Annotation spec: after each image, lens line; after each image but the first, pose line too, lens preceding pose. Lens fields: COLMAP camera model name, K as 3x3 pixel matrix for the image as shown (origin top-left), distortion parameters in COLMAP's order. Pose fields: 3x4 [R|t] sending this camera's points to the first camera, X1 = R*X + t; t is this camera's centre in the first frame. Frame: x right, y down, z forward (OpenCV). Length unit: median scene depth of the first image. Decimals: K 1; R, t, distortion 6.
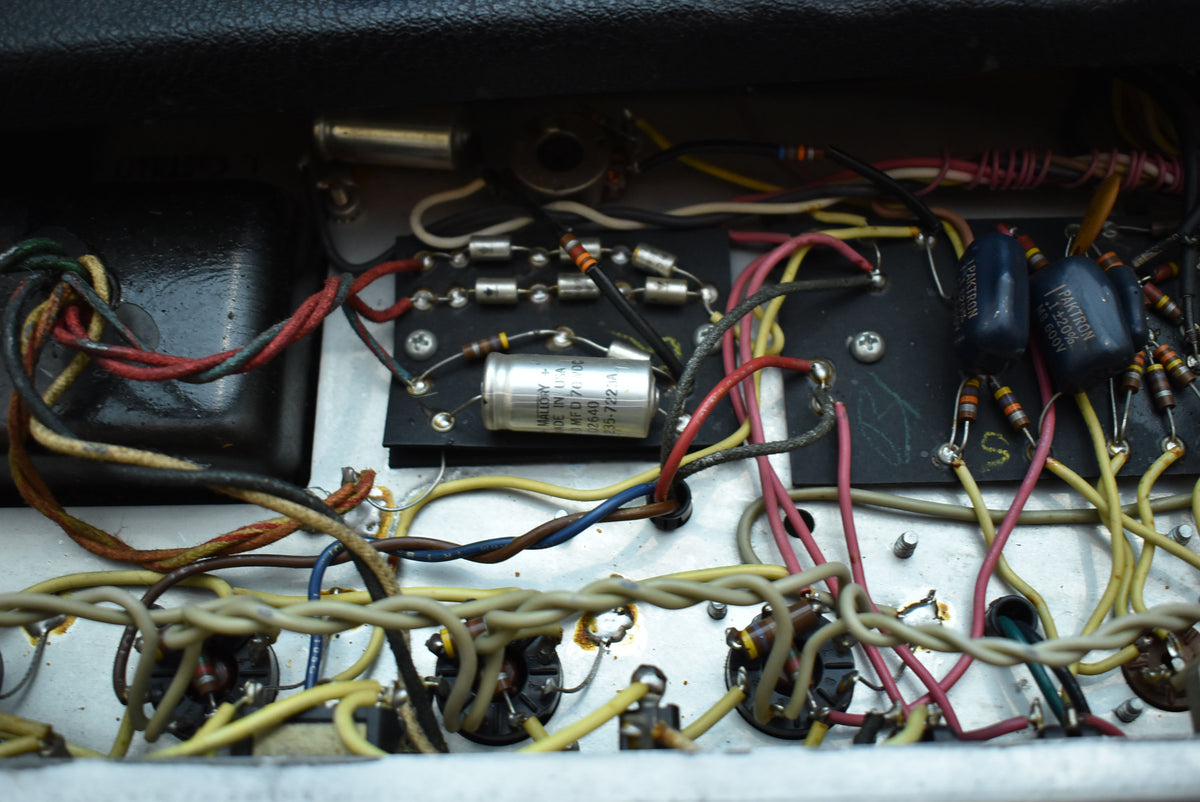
lens RADIAL K [[754.5, 0, 600.0], [0, 754.5, 401.0], [0, 0, 1]] dist [-0.002073, -0.001329]
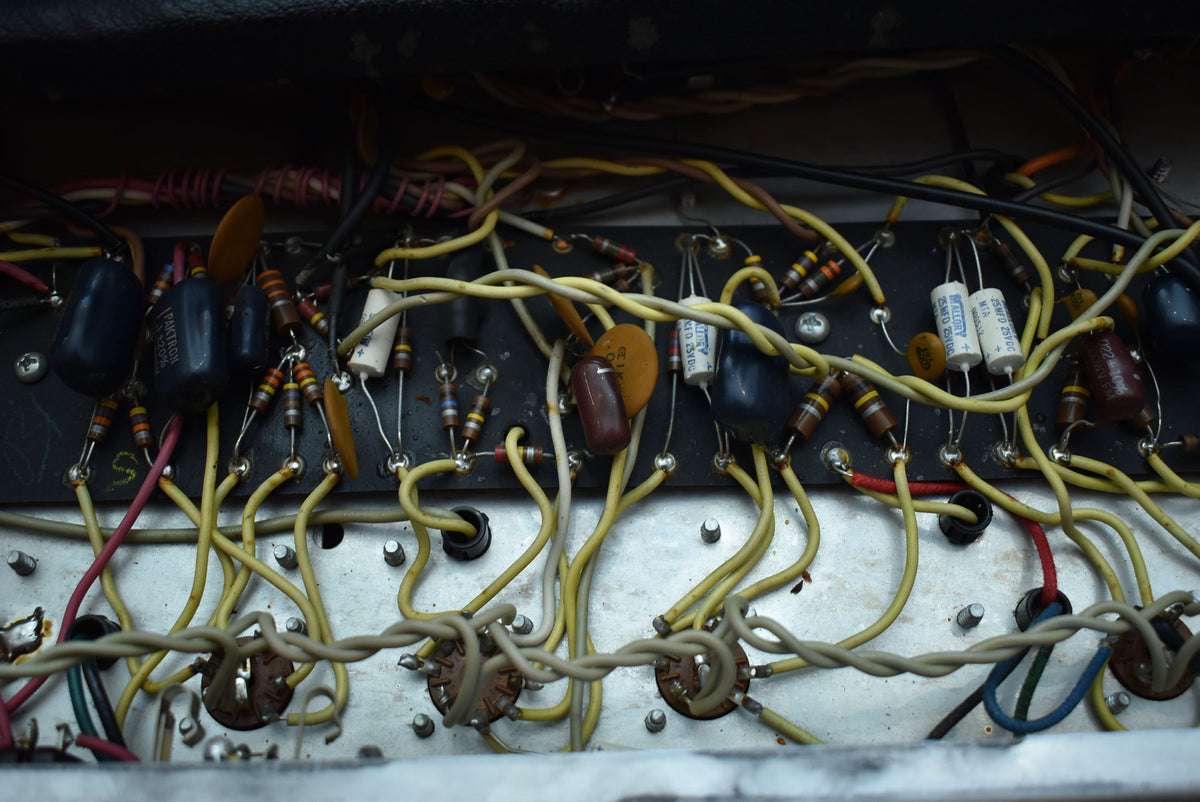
lens RADIAL K [[754.5, 0, 600.0], [0, 754.5, 401.0], [0, 0, 1]] dist [-0.002073, -0.001329]
pose [[0.998449, -0.006457, -0.055306, 1.205571], [0.007585, 0.999767, 0.020209, -0.042039], [0.055163, -0.020597, 0.998265, 0.026297]]
